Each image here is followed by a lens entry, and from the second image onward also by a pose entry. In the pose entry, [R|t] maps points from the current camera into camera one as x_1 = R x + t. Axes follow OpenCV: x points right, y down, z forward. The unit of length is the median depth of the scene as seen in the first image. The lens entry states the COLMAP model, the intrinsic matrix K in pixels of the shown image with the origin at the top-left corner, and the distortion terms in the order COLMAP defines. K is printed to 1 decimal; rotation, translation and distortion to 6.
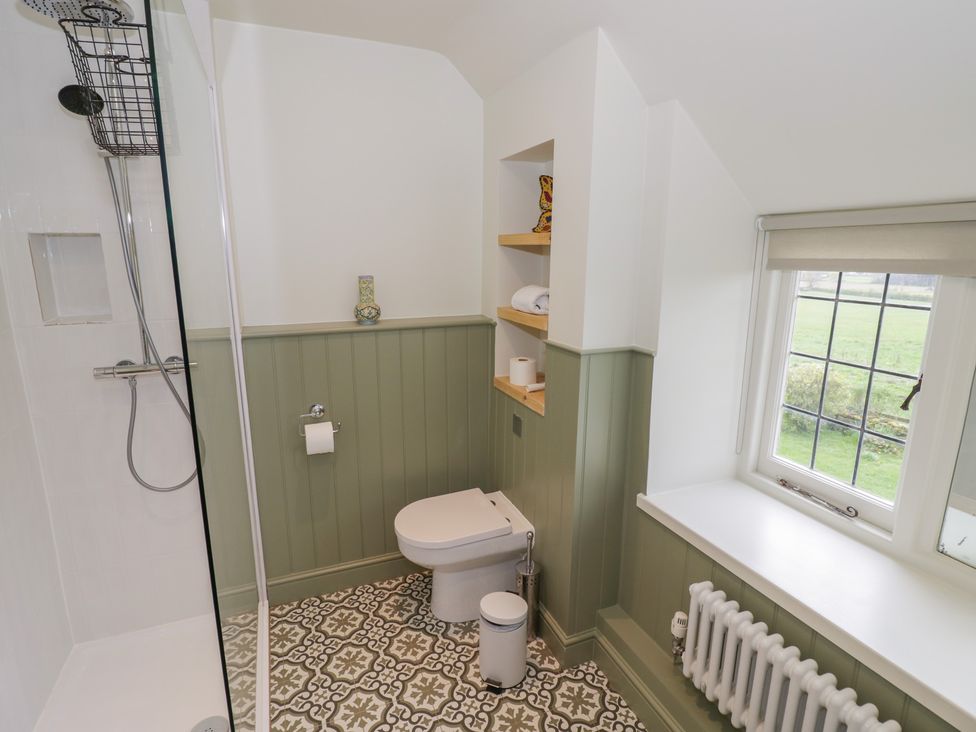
lens RADIAL K [[517.9, 0, 493.0], [0, 517.9, 364.2], [0, 0, 1]] dist [-0.006854, -0.004541]
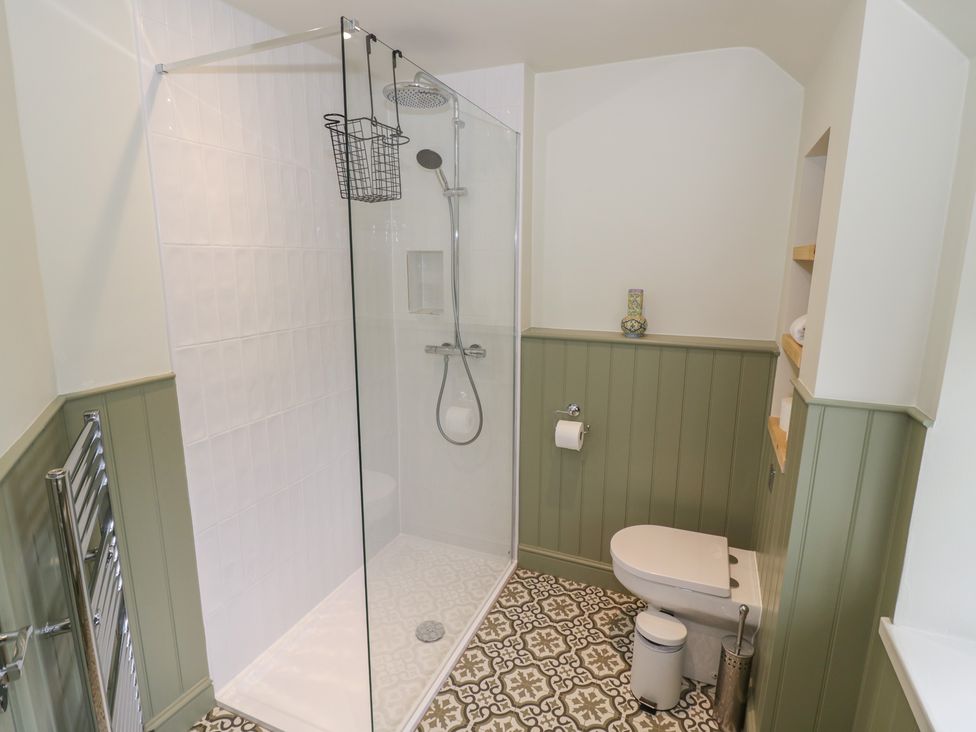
lens RADIAL K [[517.9, 0, 493.3], [0, 517.9, 366.7], [0, 0, 1]] dist [-0.006854, -0.004541]
pose [[0.694914, 0.147163, -0.703874, 0.308445], [-0.158665, 0.986090, 0.049523, -0.028840], [0.701371, 0.077266, 0.708597, 0.101303]]
